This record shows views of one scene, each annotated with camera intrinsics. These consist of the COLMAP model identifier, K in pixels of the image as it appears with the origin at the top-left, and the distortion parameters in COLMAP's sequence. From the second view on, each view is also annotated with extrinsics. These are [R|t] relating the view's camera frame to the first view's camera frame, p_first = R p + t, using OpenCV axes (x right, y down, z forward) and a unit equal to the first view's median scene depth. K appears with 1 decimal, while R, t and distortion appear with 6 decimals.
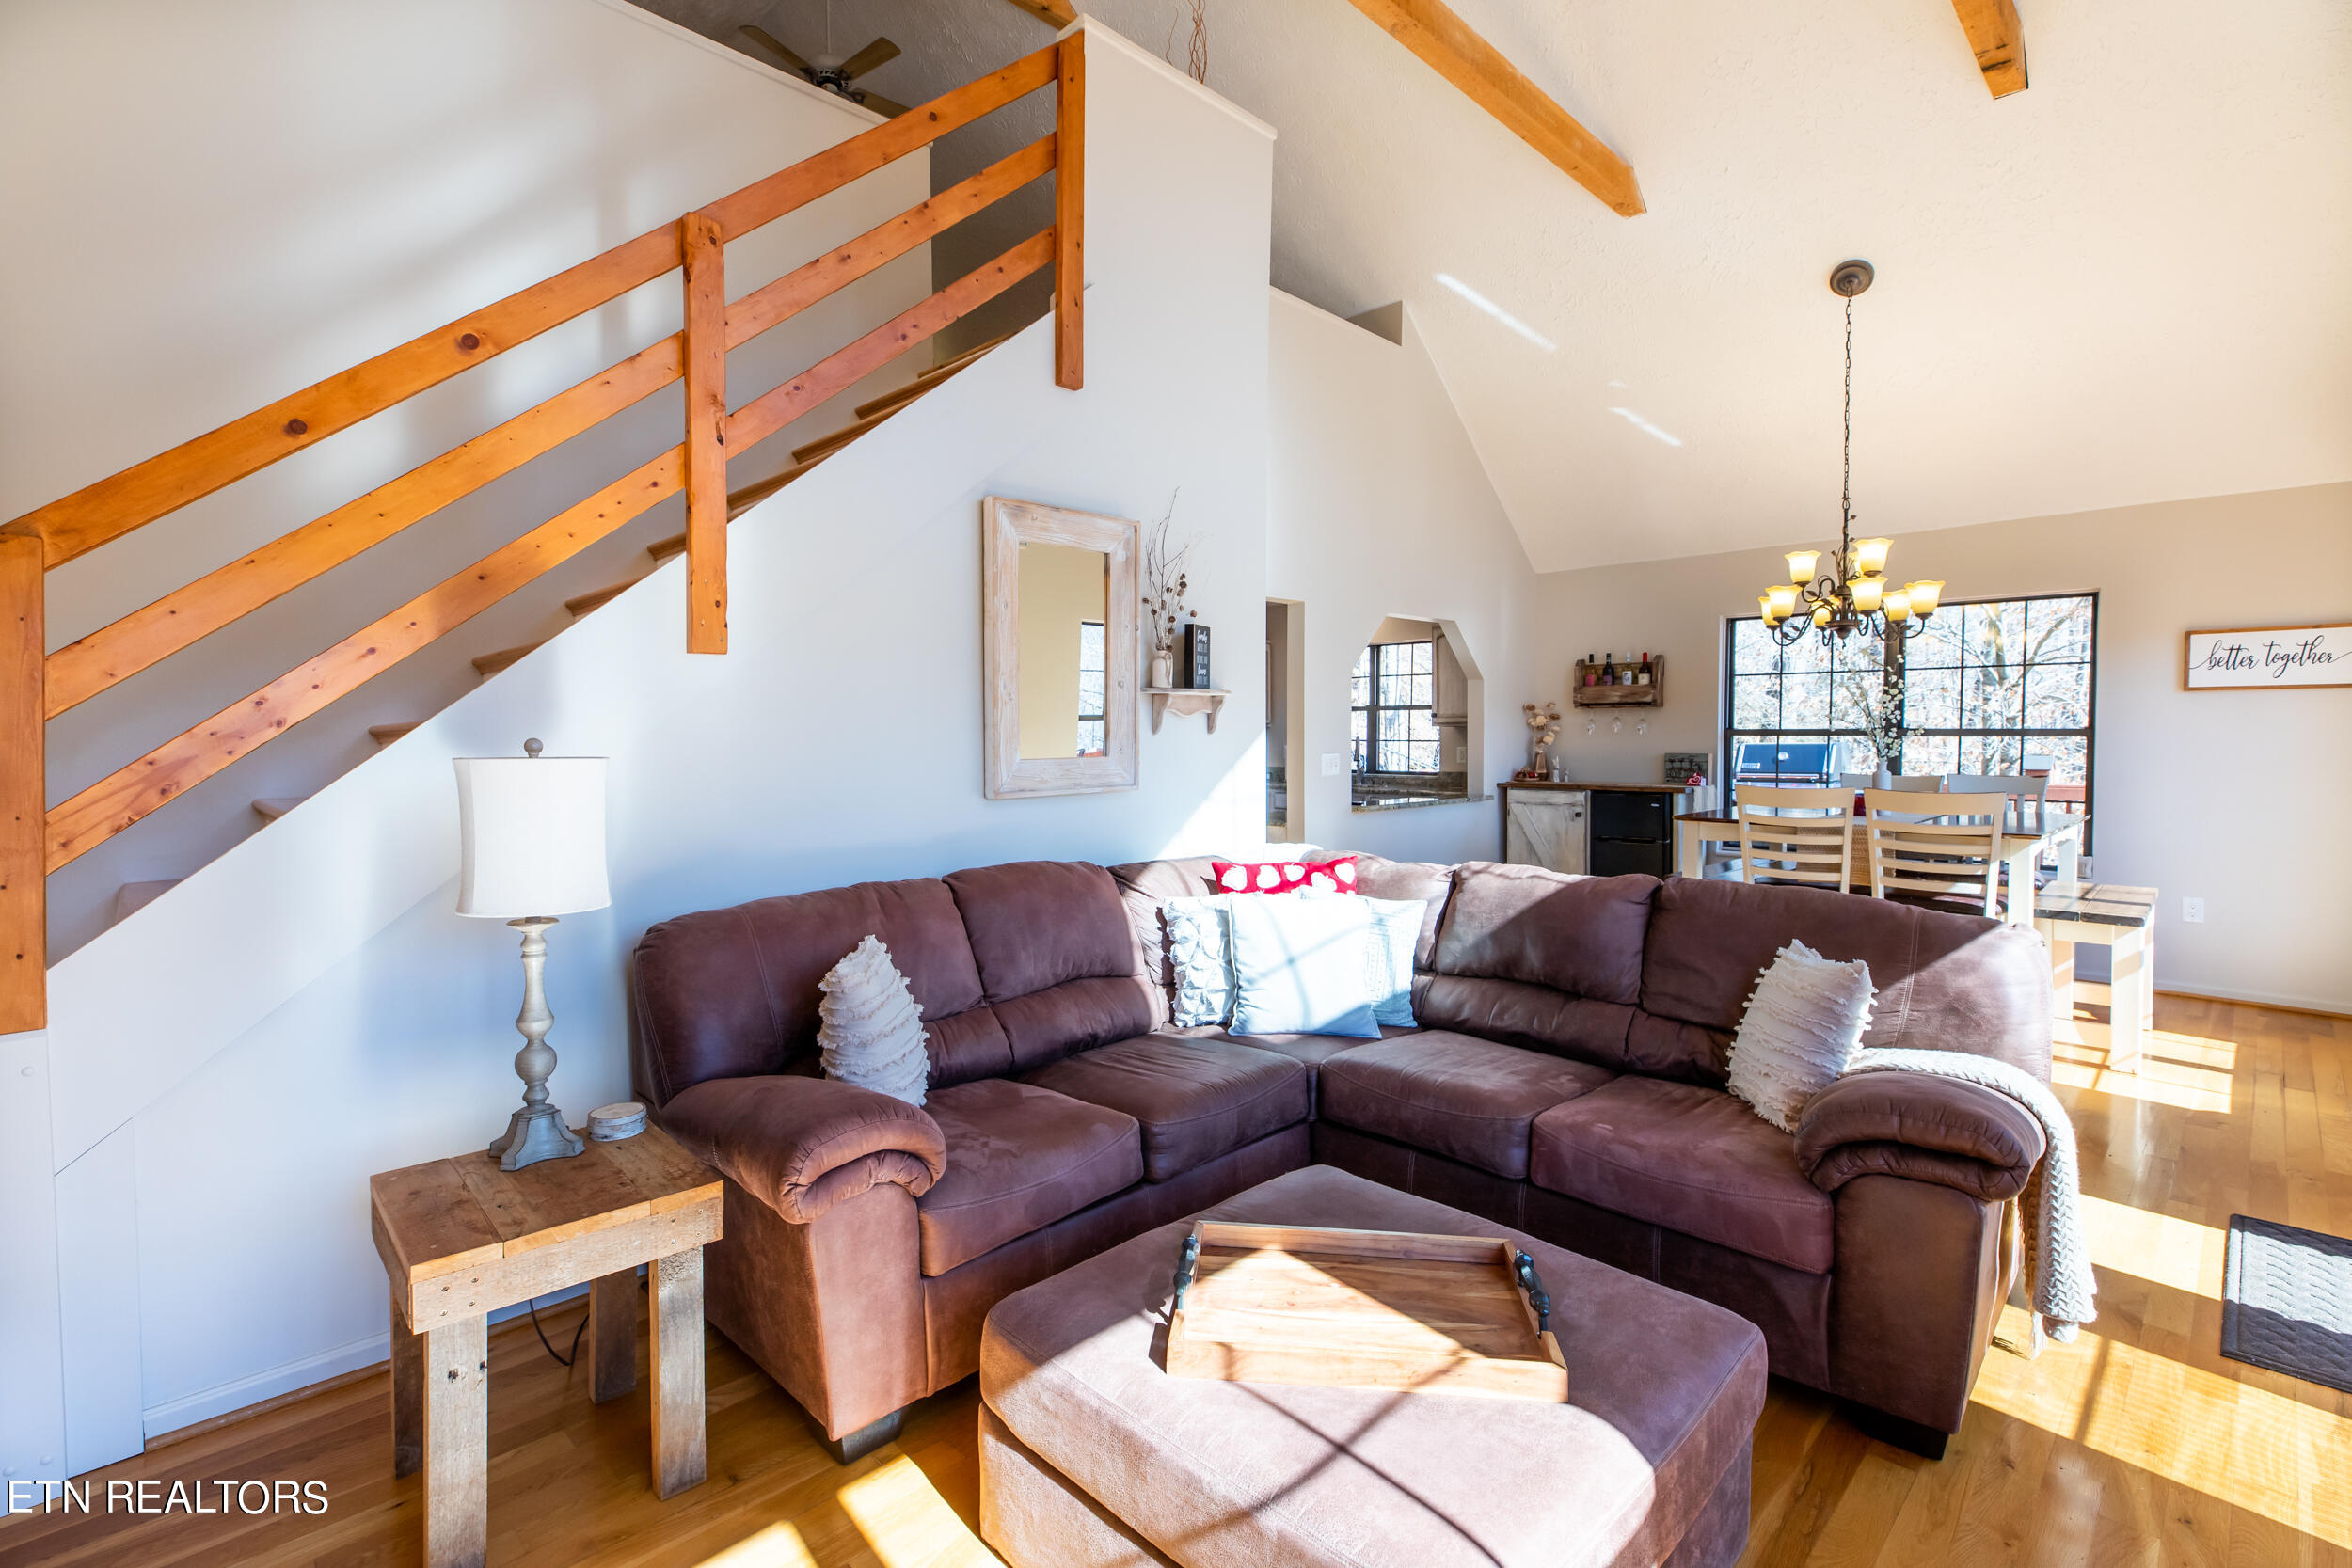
lens RADIAL K [[1064.8, 0, 1139.7], [0, 1064.8, 770.1], [0, 0, 1]] dist [0.000650, 0.000045]
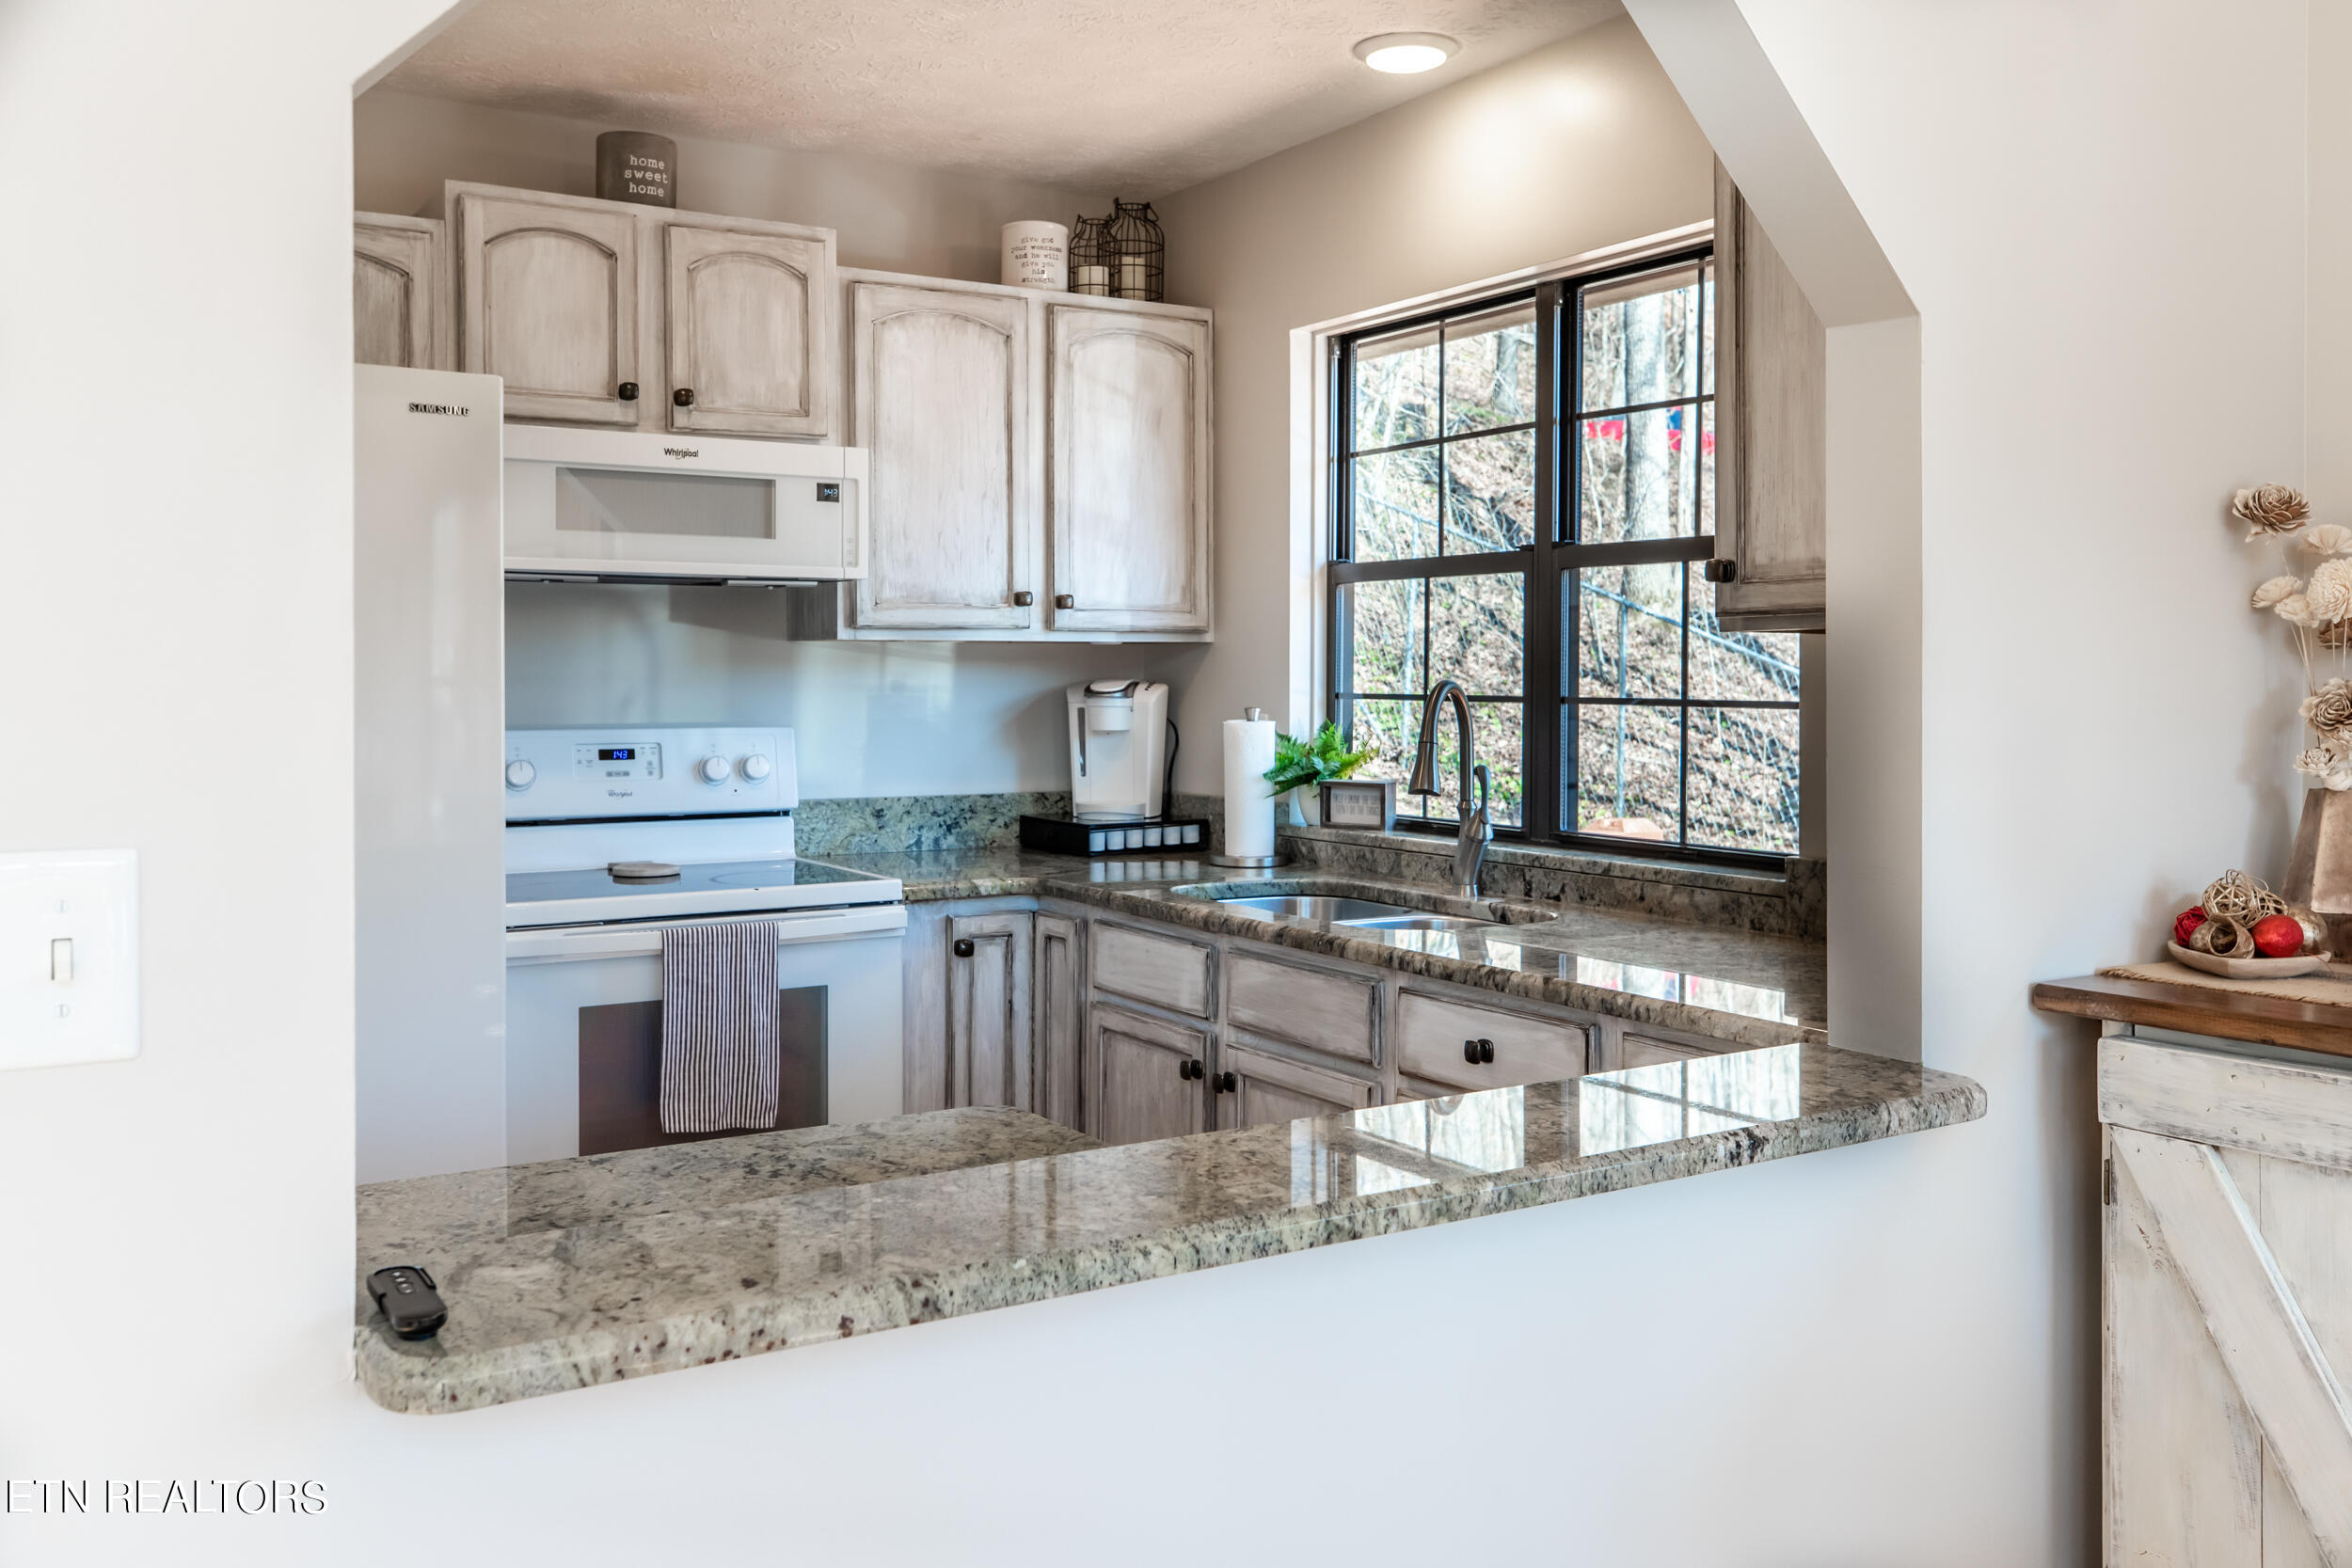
lens RADIAL K [[1937.7, 0, 1169.1], [0, 1937.7, 688.6], [0, 0, 1]] dist [0.002951, 0.001927]
pose [[0.980252, 0.005214, -0.197681, 0.270910], [-0.010146, 0.999662, -0.023946, -0.023522], [0.197489, 0.025479, 0.979974, 0.703410]]
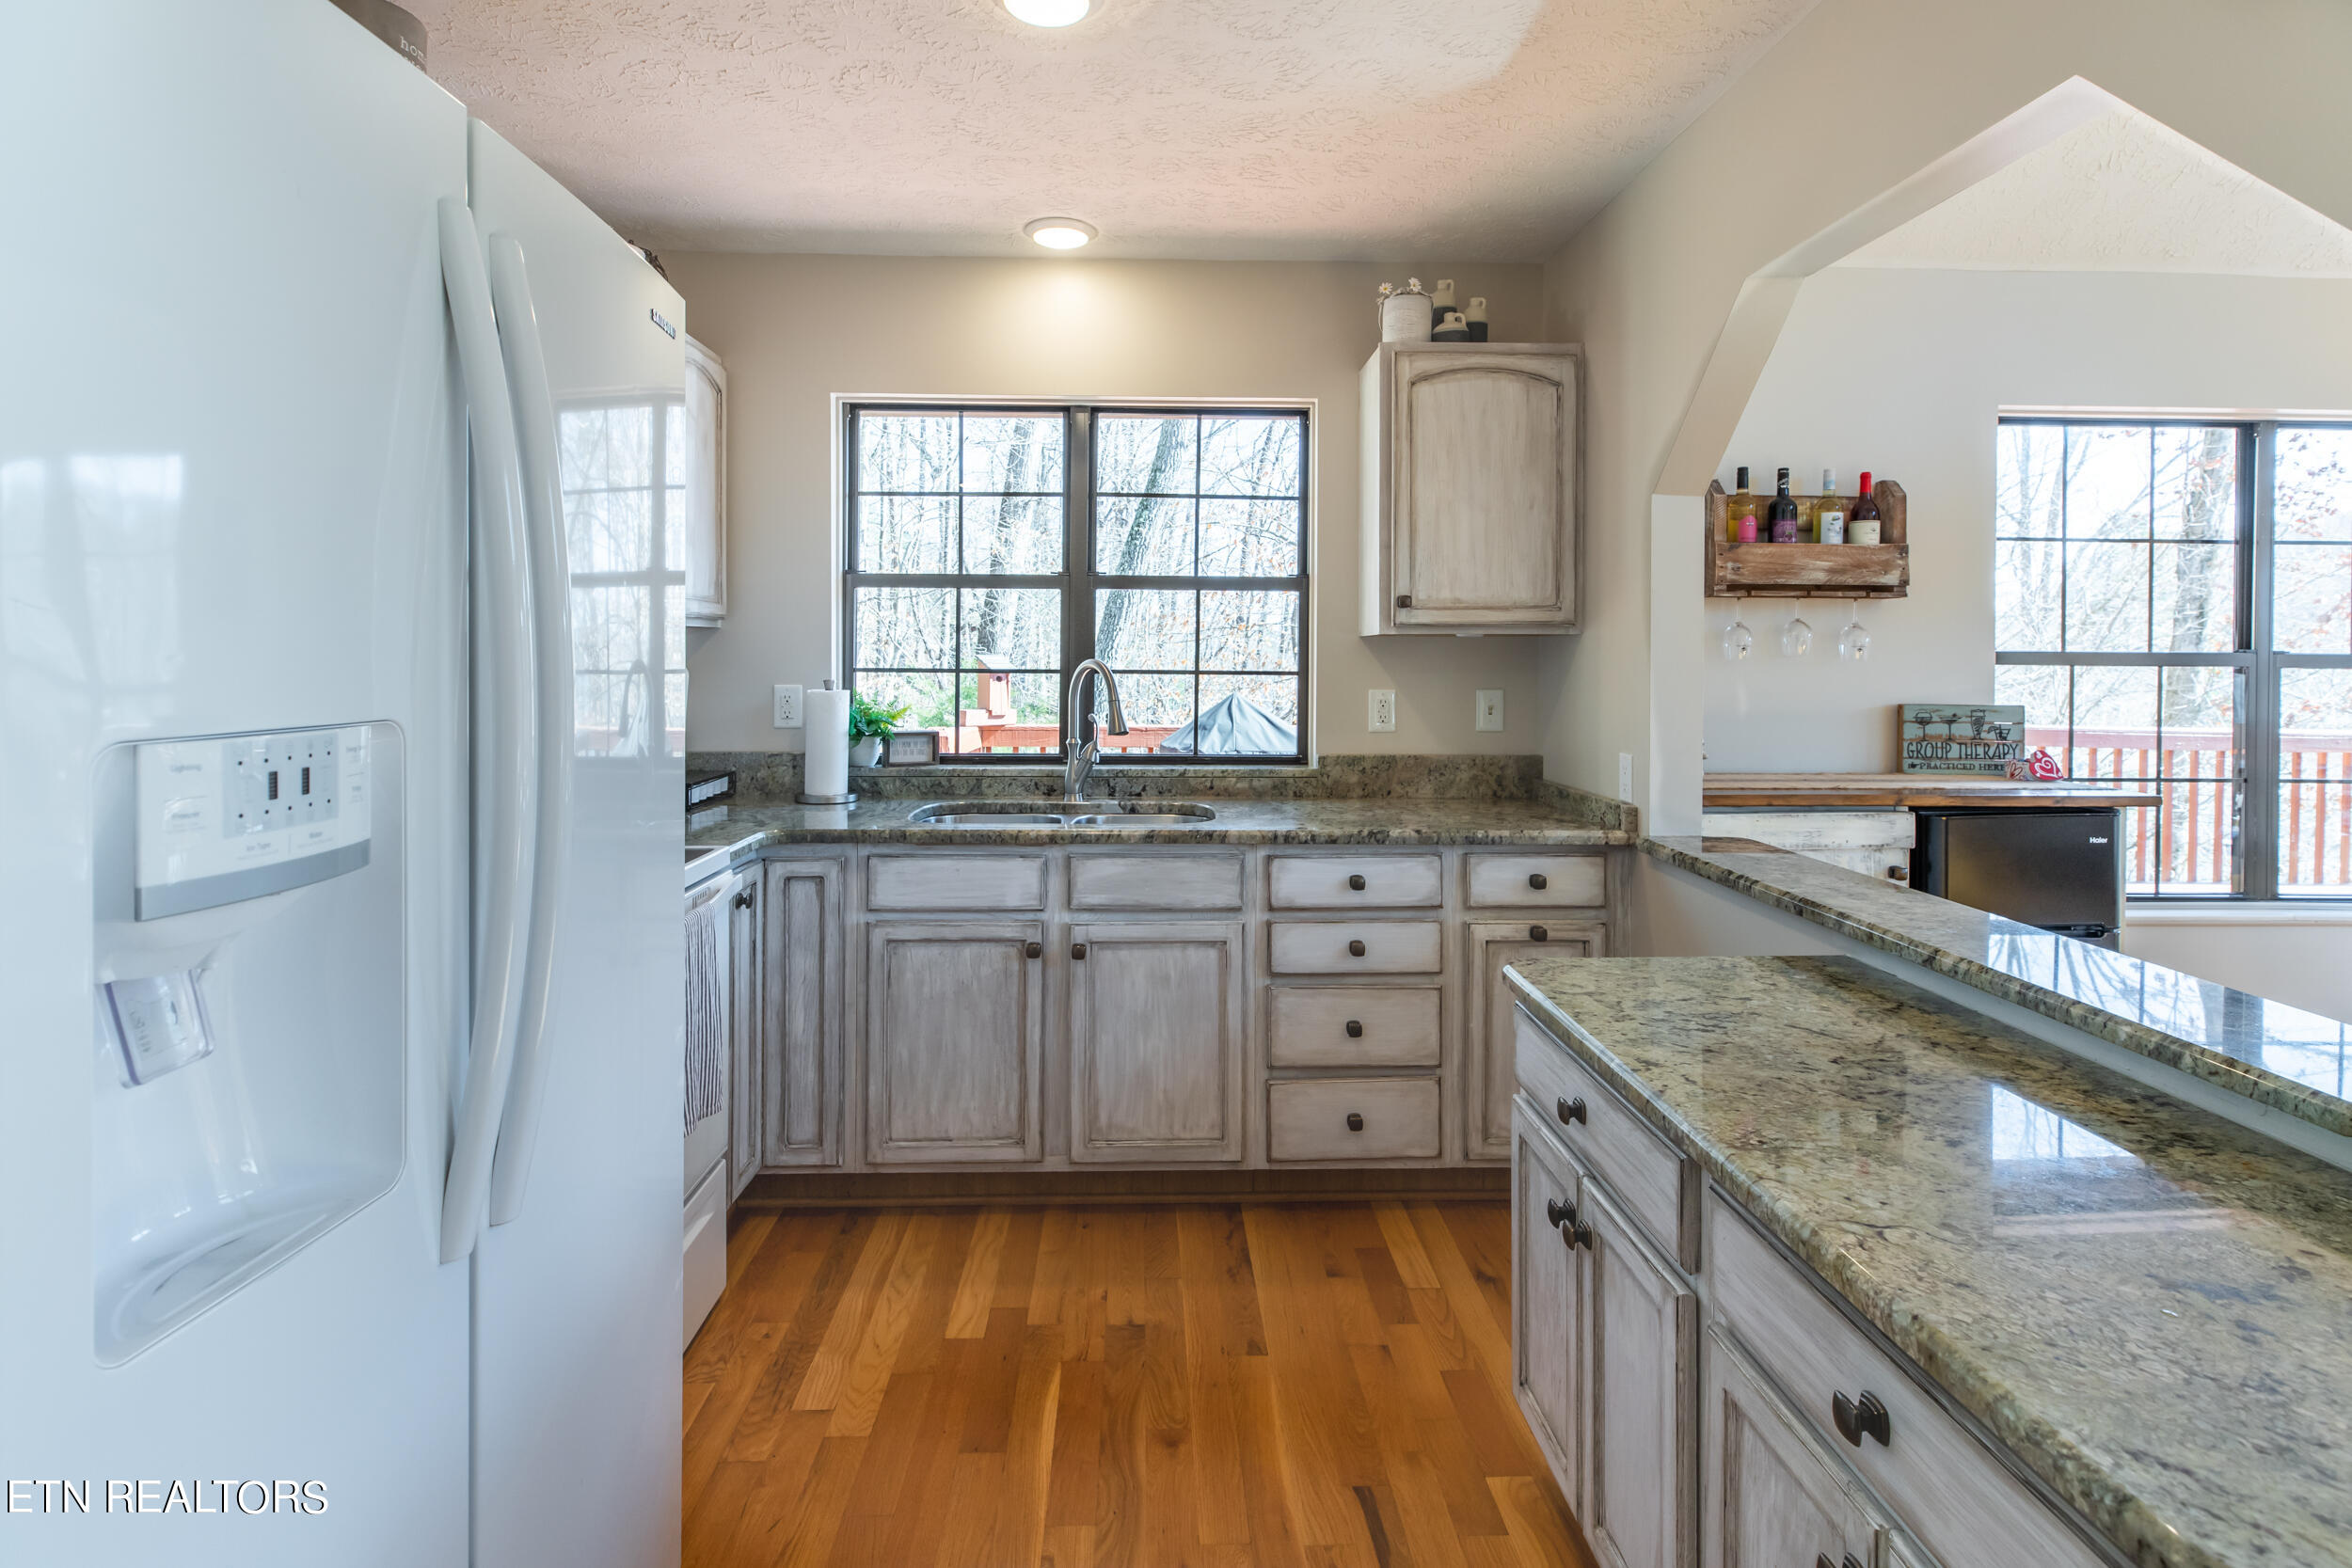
lens RADIAL K [[1130.4, 0, 1176.2], [0, 1130.4, 661.0], [0, 0, 1]] dist [0.009706, 0.000119]
pose [[0.659441, 0.002097, 0.751753, -0.057610], [0.016100, 0.999727, -0.016912, -0.029453], [-0.751584, 0.023255, 0.659228, 0.884917]]
